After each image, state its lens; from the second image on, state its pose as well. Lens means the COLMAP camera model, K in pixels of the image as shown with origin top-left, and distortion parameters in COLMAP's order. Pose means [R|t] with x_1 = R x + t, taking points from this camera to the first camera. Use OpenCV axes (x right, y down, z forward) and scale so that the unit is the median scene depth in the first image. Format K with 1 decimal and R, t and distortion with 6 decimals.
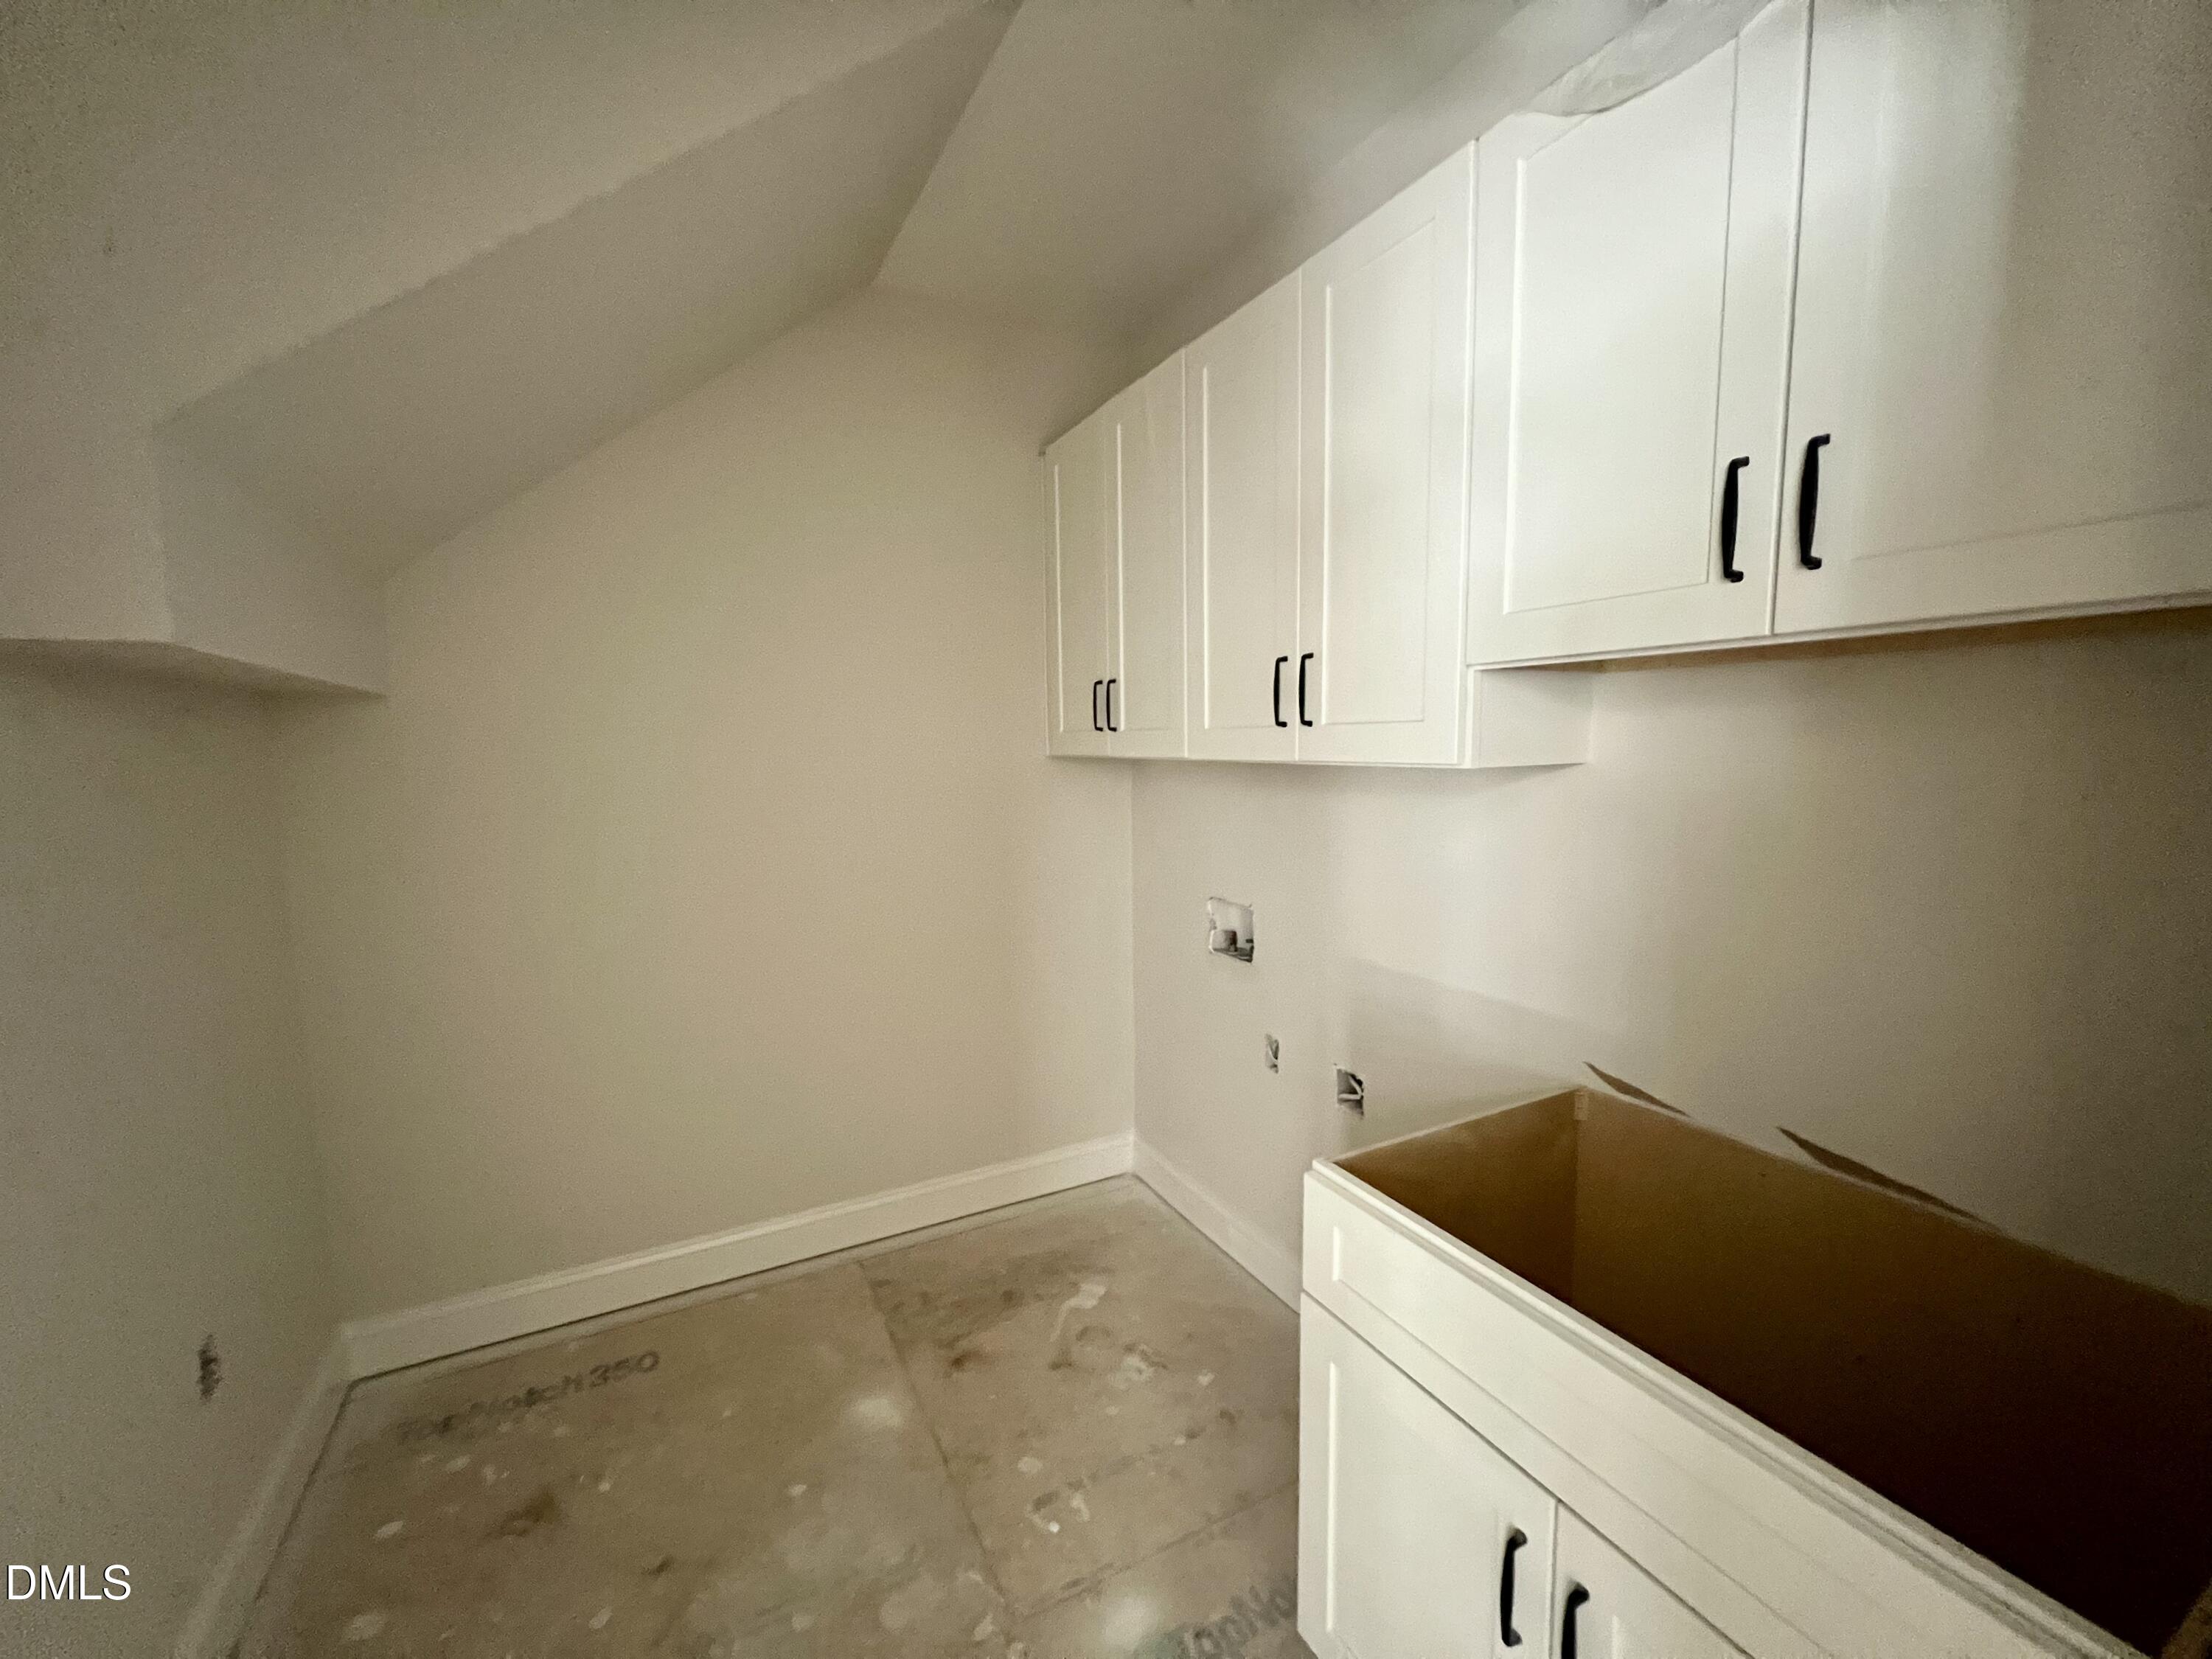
lens RADIAL K [[887.0, 0, 1113.1], [0, 887.0, 830.5], [0, 0, 1]] dist [0.000753, -0.000171]
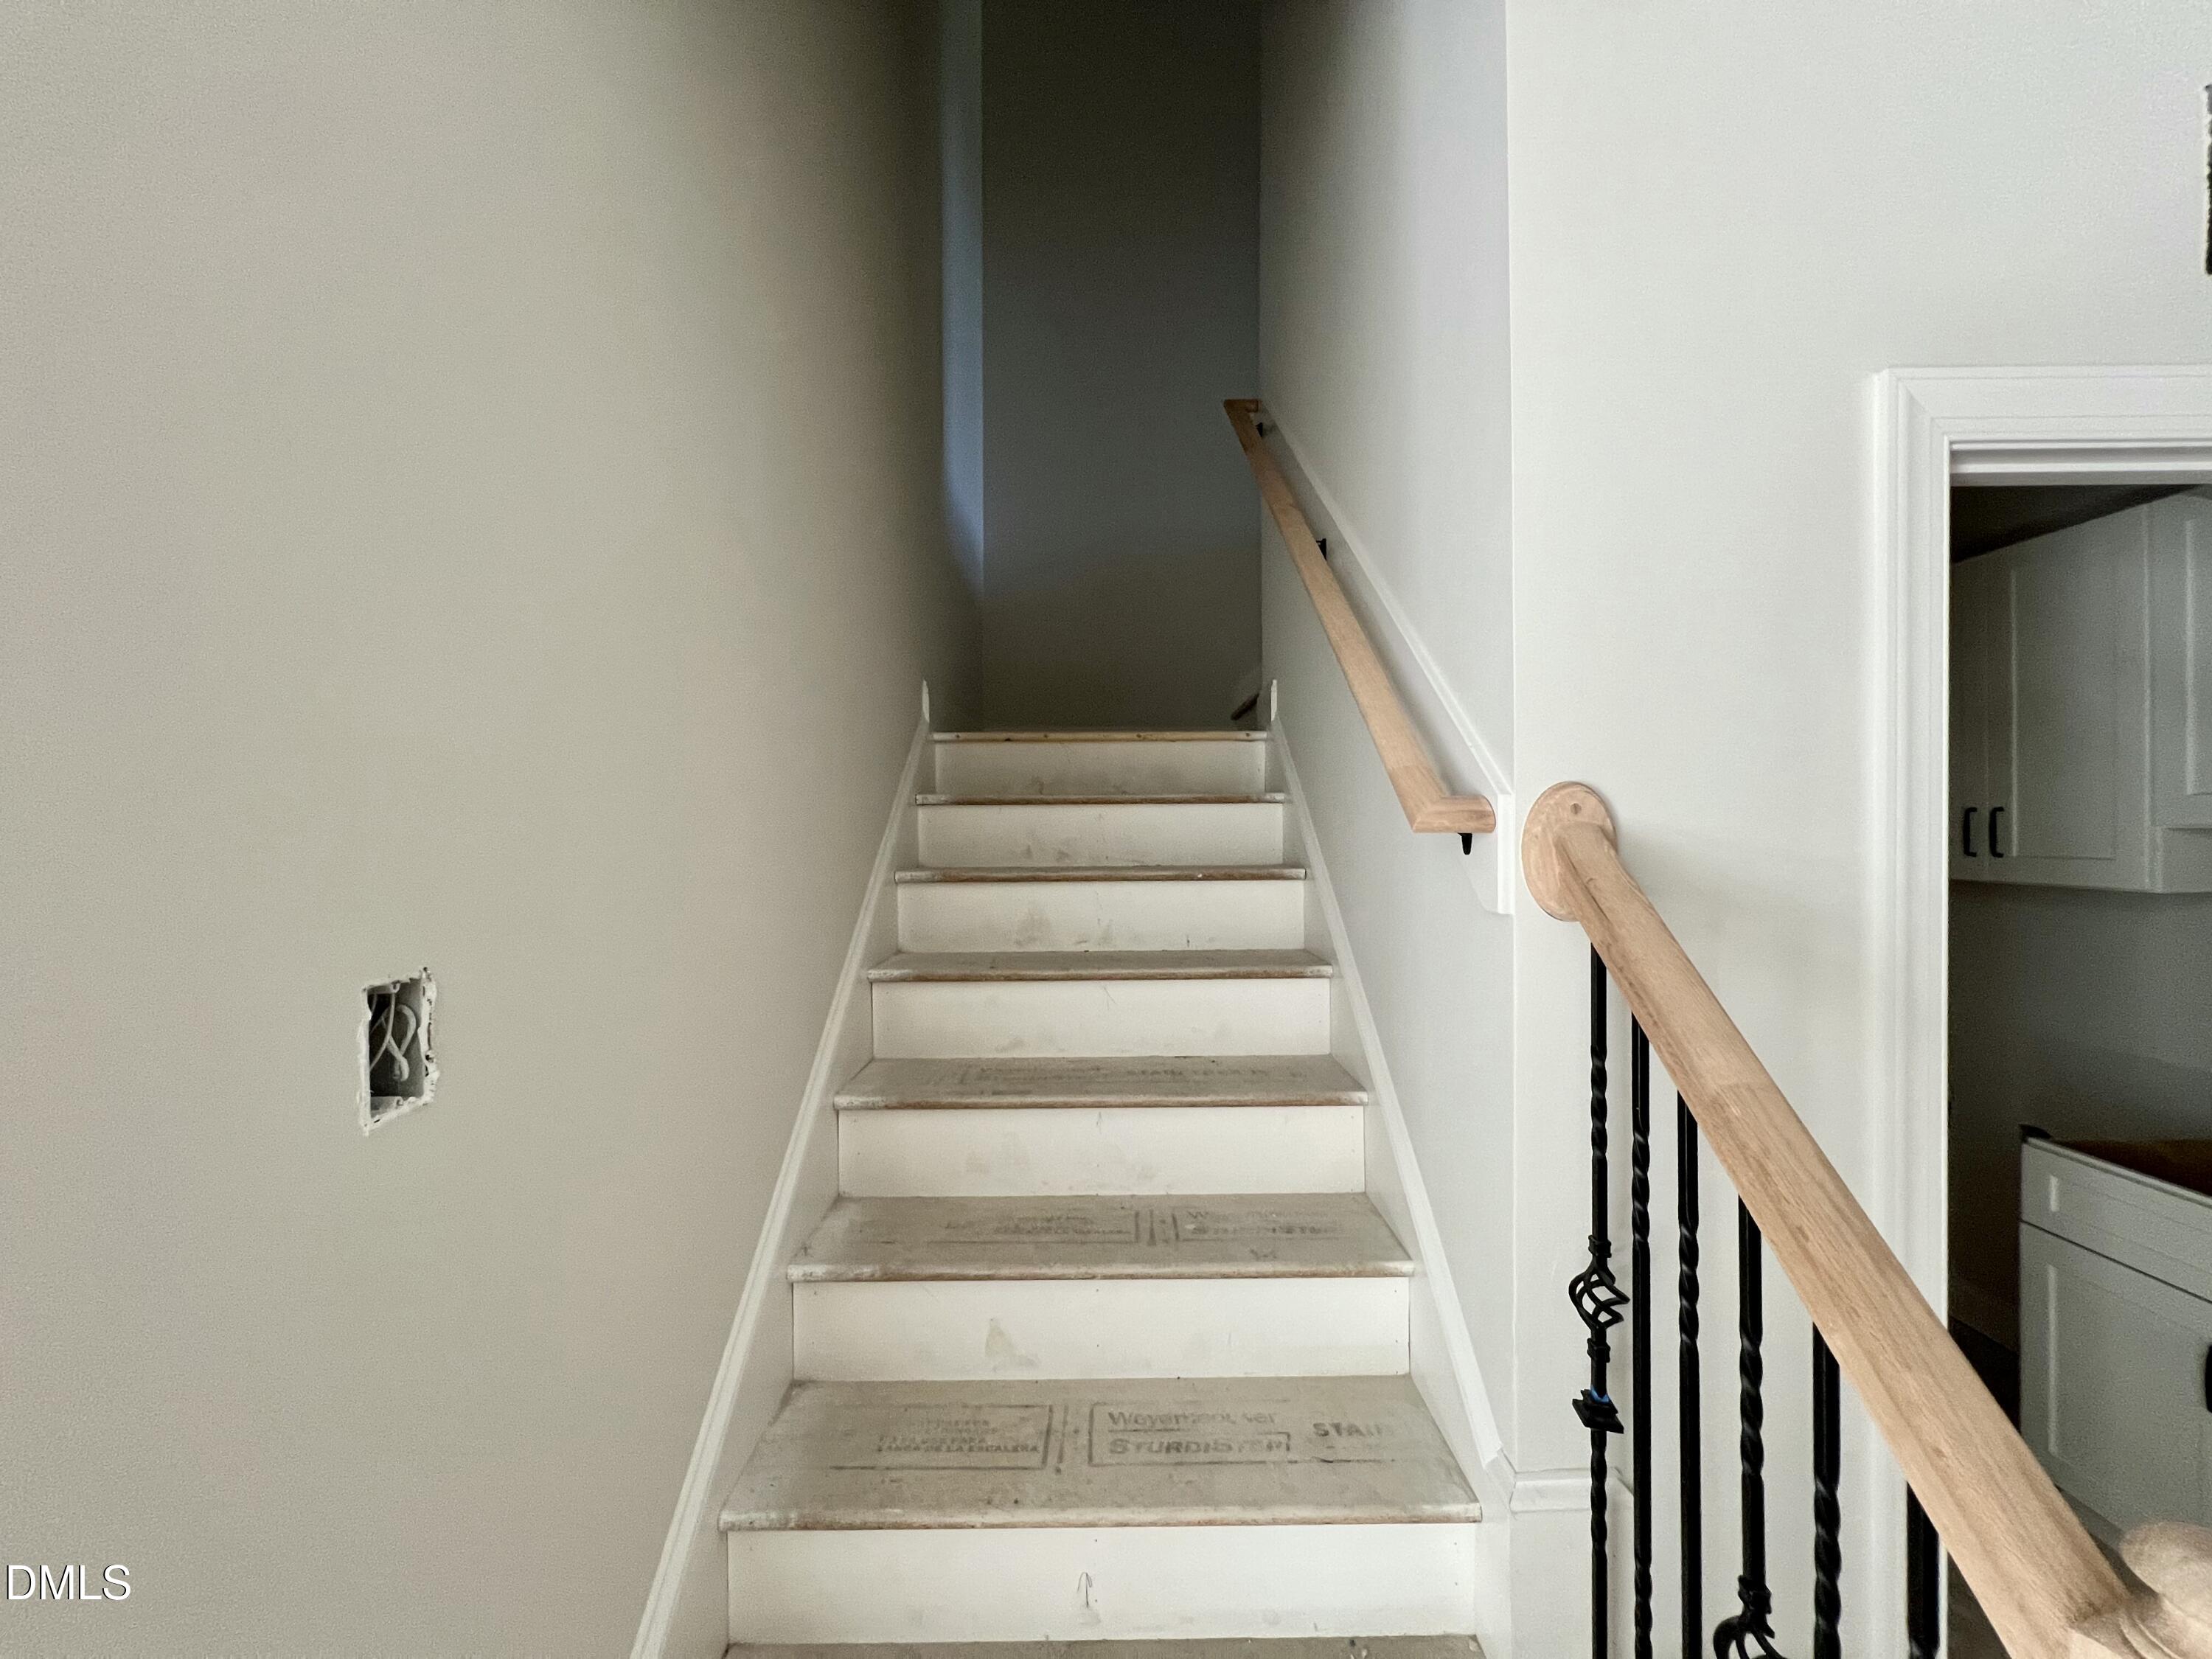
lens RADIAL K [[890.7, 0, 1096.3], [0, 890.7, 834.9], [0, 0, 1]] dist [-0.003656, 0.000162]
pose [[0.878084, 0.011539, -0.478368, -0.464280], [-0.062131, 0.993995, -0.090070, 0.082802], [0.474456, 0.108811, 0.873528, -1.175445]]
